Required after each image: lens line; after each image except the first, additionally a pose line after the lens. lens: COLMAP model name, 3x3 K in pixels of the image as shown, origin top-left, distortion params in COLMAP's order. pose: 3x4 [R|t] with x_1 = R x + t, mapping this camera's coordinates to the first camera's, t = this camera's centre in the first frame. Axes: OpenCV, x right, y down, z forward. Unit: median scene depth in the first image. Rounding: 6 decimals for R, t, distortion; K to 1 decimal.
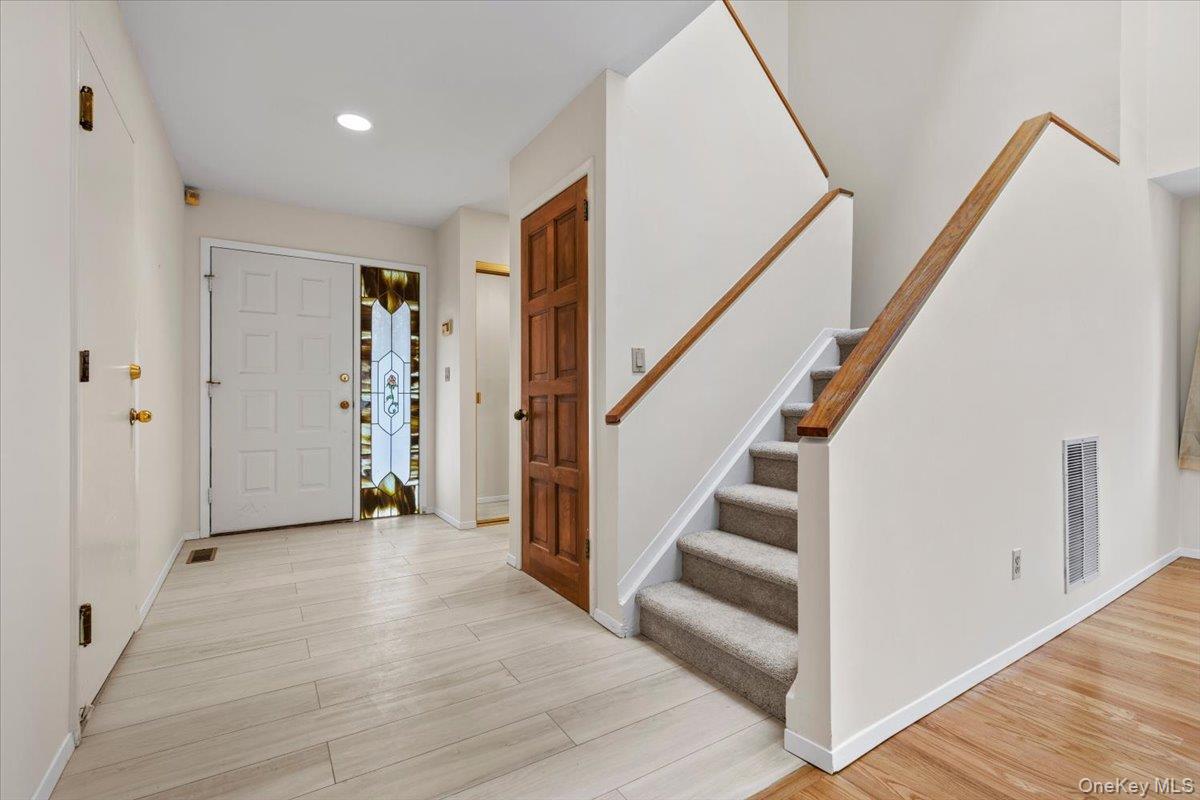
lens RADIAL K [[539.2, 0, 610.8], [0, 539.2, 403.7], [0, 0, 1]] dist [-0.000246, -0.000405]
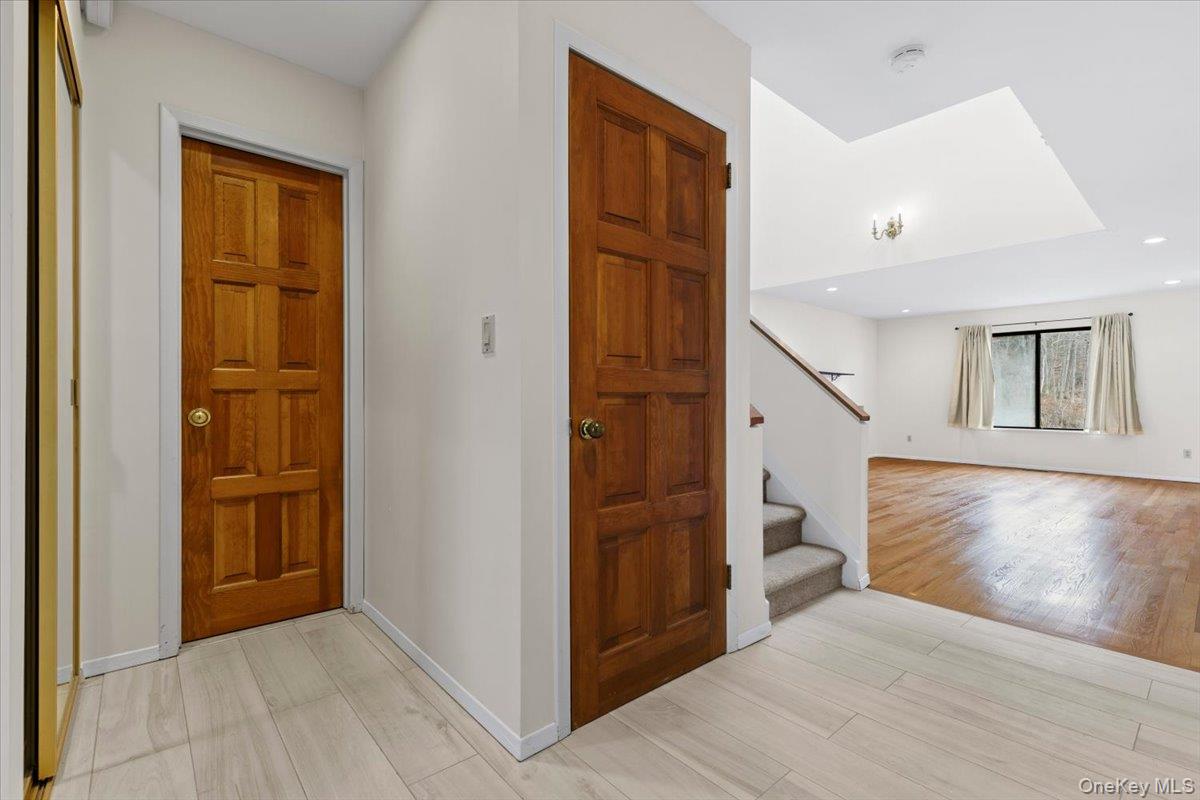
lens RADIAL K [[540.2, 0, 606.7], [0, 540.2, 397.4], [0, 0, 1]] dist [-0.004060, -0.000856]
pose [[-0.139761, 0.002244, 0.990183, -0.587286], [-0.003188, 0.999991, -0.002717, -0.006509], [-0.990180, -0.003536, -0.139752, 0.897691]]
